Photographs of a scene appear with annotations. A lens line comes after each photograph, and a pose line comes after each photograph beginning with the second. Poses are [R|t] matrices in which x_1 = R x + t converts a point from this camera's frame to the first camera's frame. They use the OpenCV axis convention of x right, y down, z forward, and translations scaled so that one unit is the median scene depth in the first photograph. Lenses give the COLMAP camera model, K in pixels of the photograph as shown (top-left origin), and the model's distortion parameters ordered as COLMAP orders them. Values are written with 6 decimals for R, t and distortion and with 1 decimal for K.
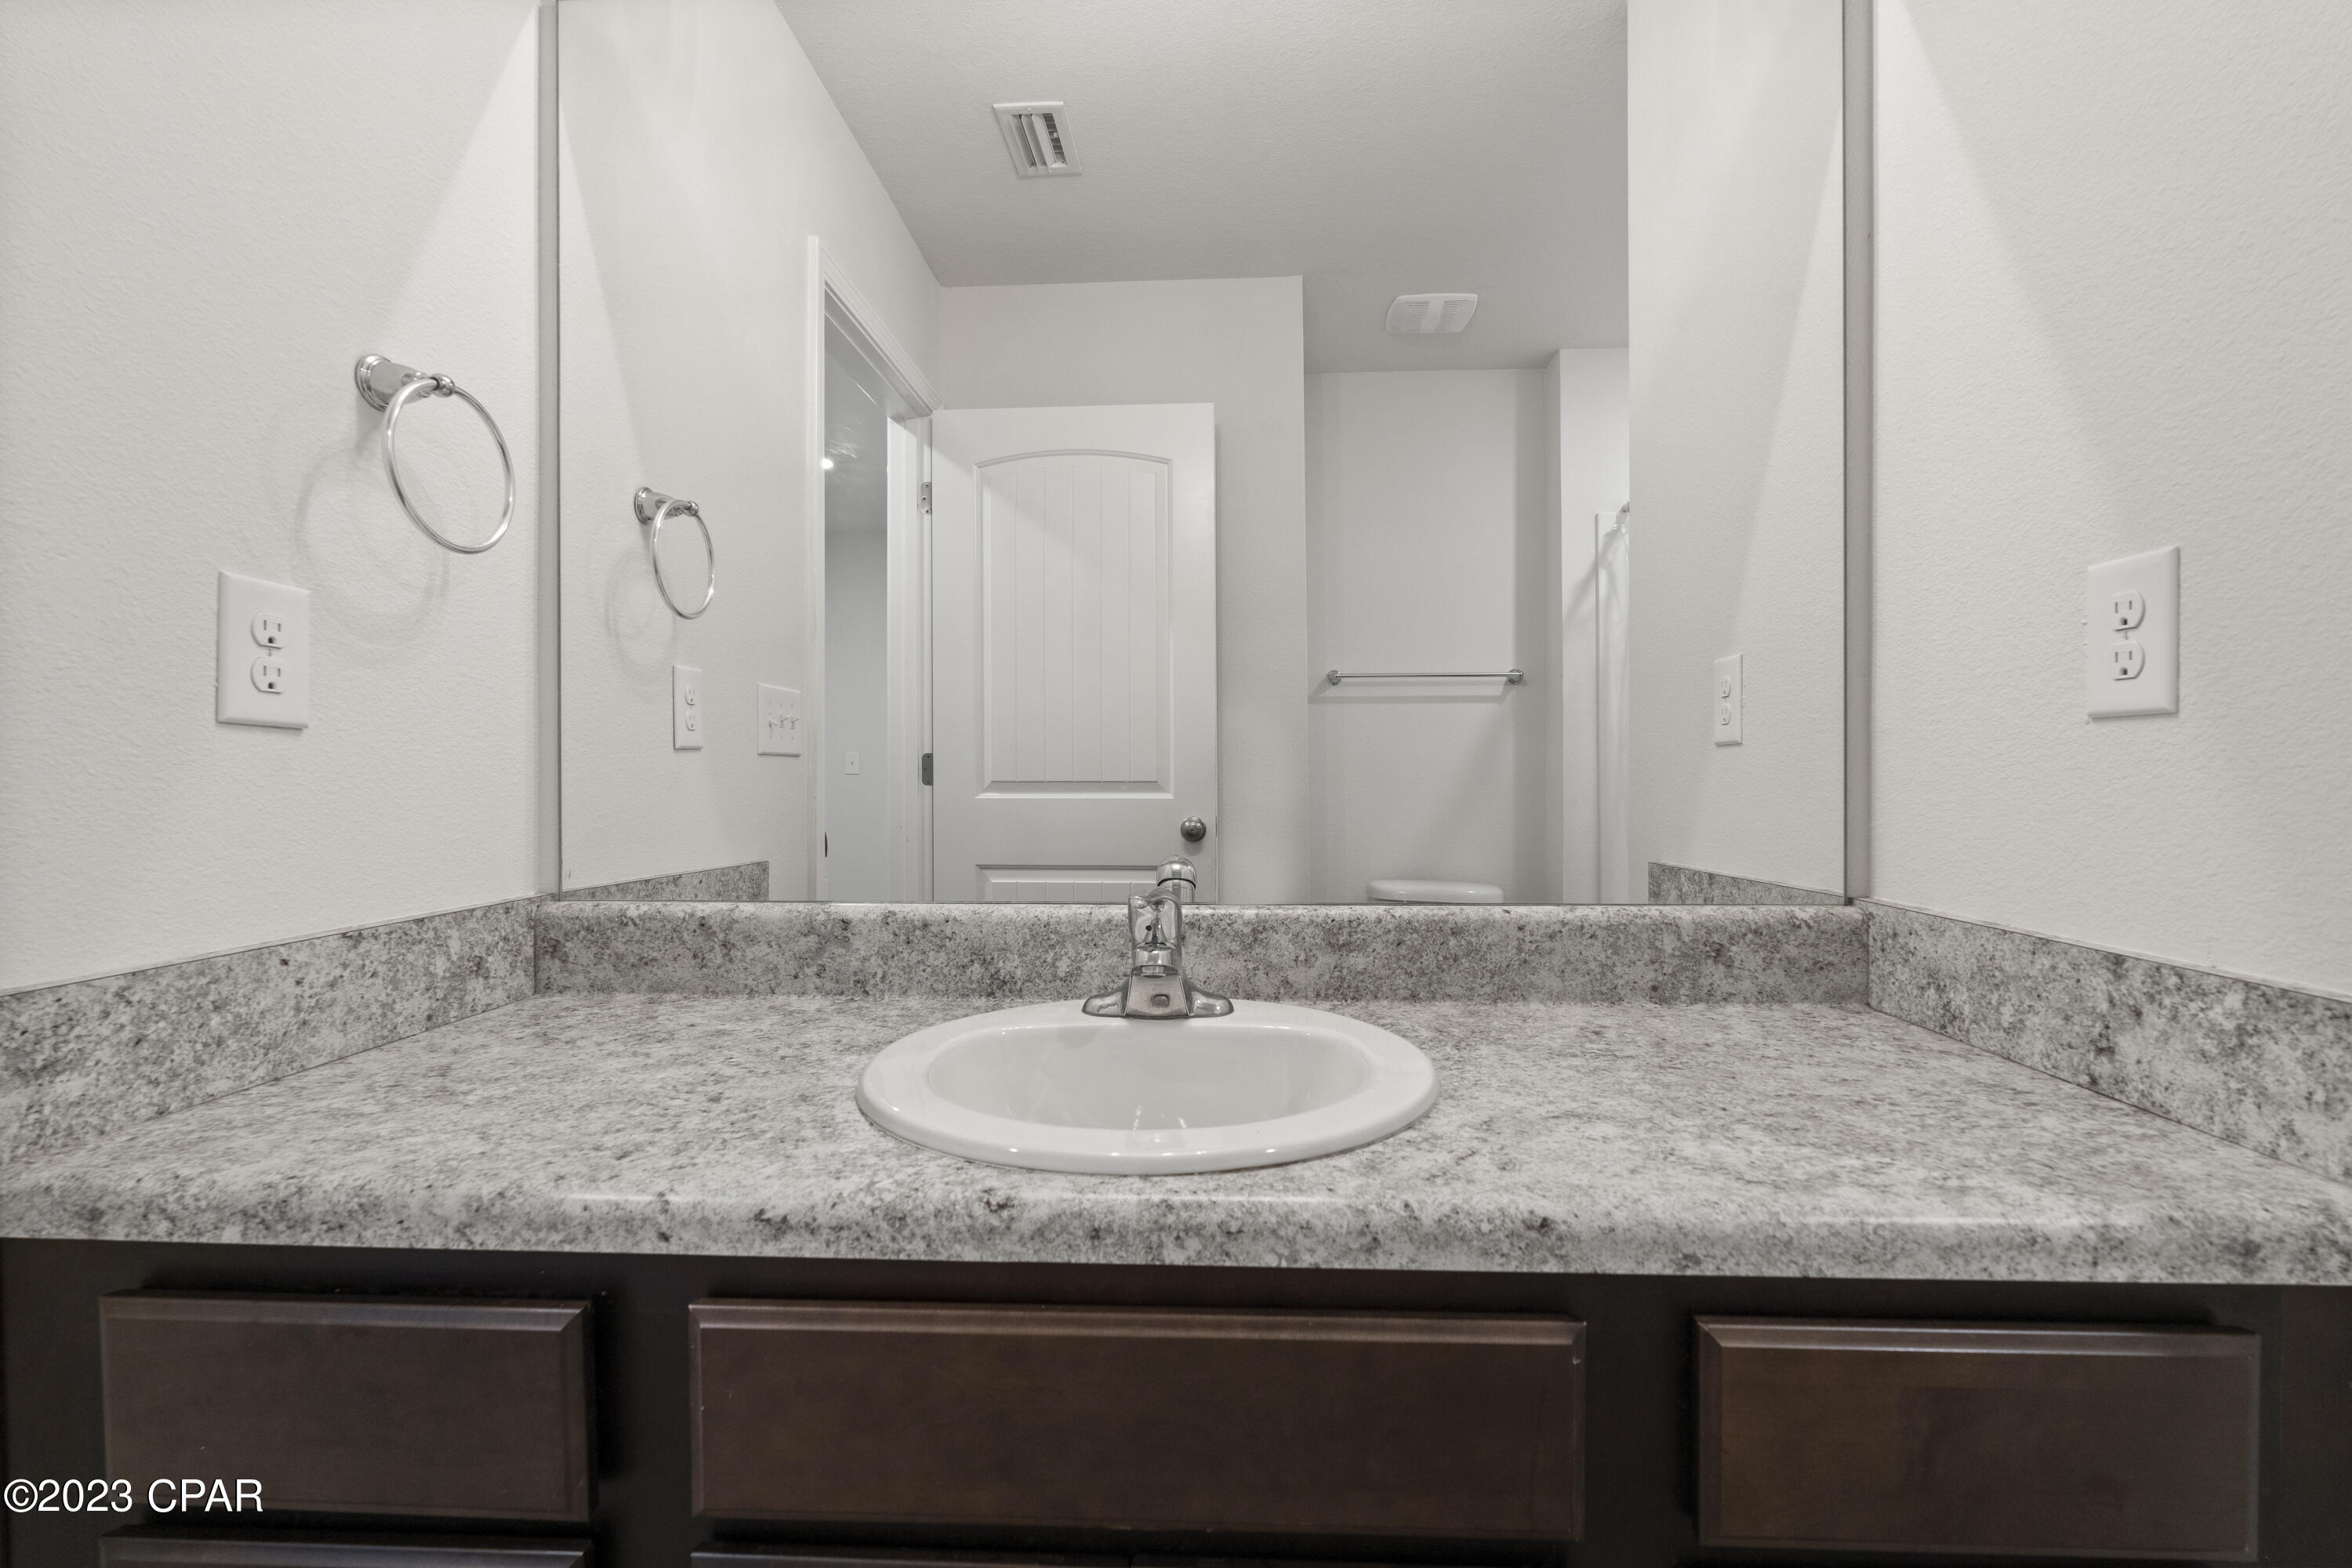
lens RADIAL K [[1040.4, 0, 1176.0], [0, 1040.4, 784.0], [0, 0, 1]] dist [-0.003123, 0.000019]
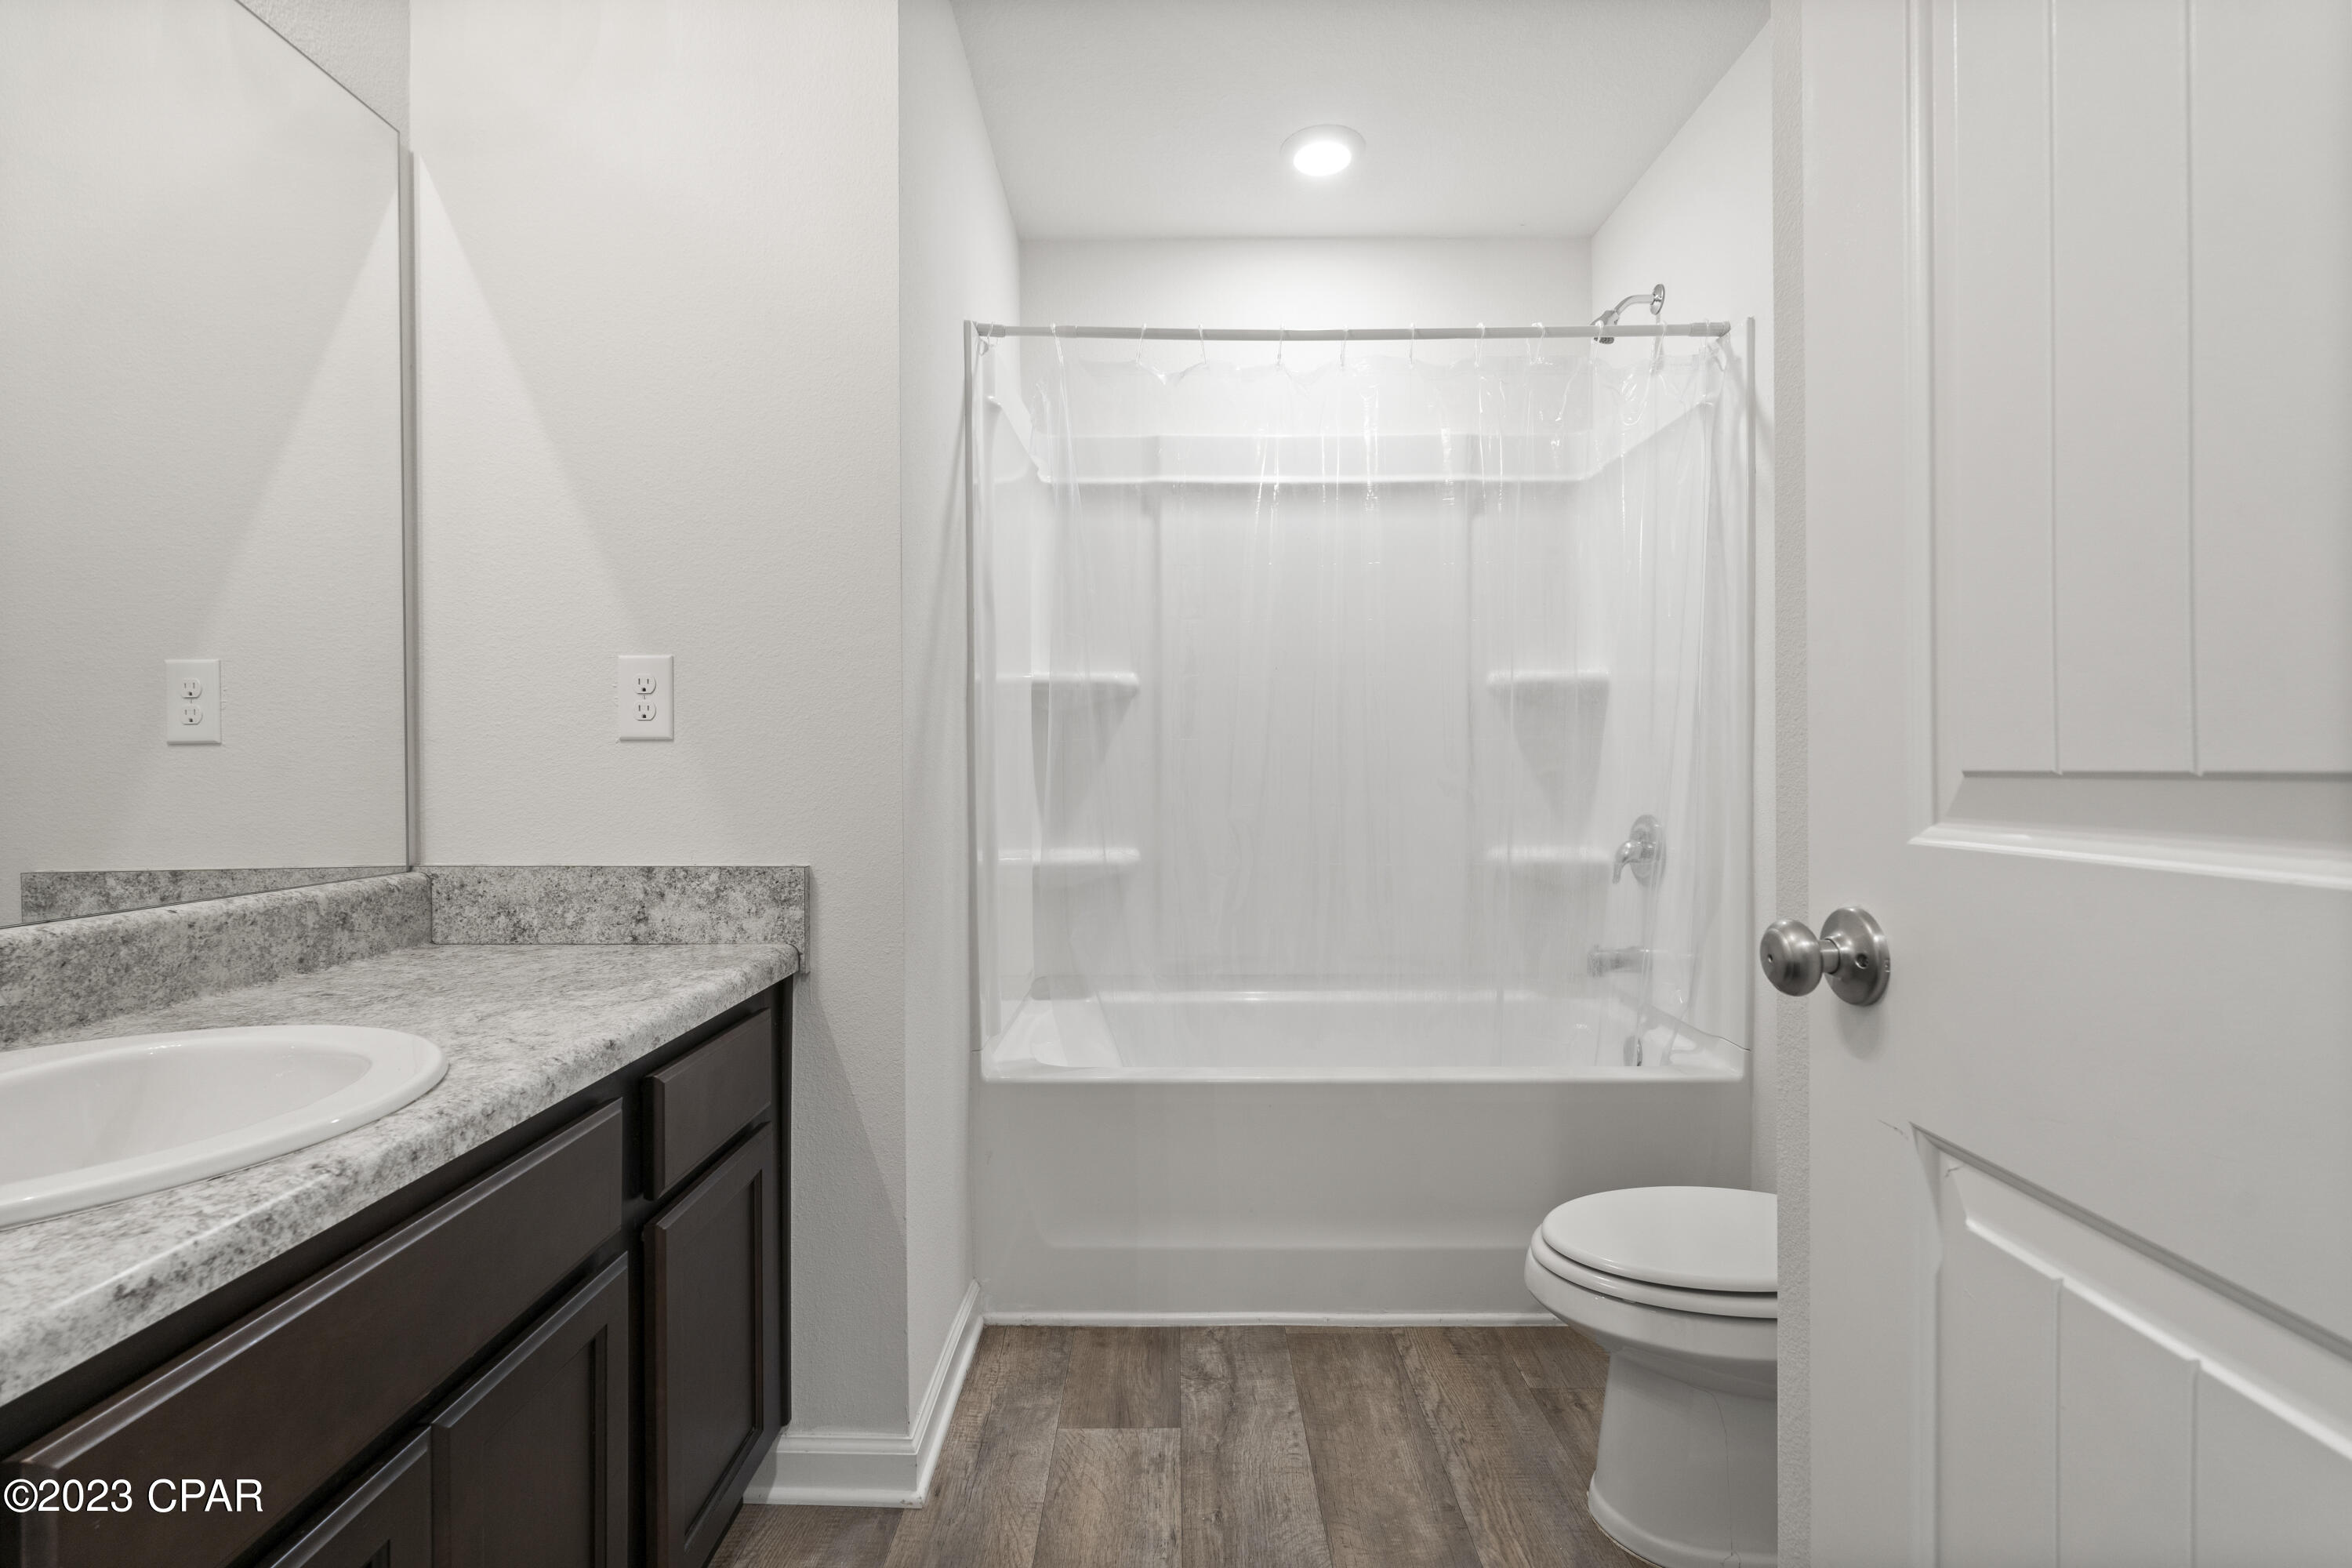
lens RADIAL K [[1040.4, 0, 1176.0], [0, 1040.4, 784.0], [0, 0, 1]] dist [-0.003123, 0.000019]
pose [[-0.056242, -0.012042, 0.998345, -1.028089], [0.013462, 0.999827, 0.012818, 0.002891], [-0.998326, 0.014161, -0.056071, 0.149977]]
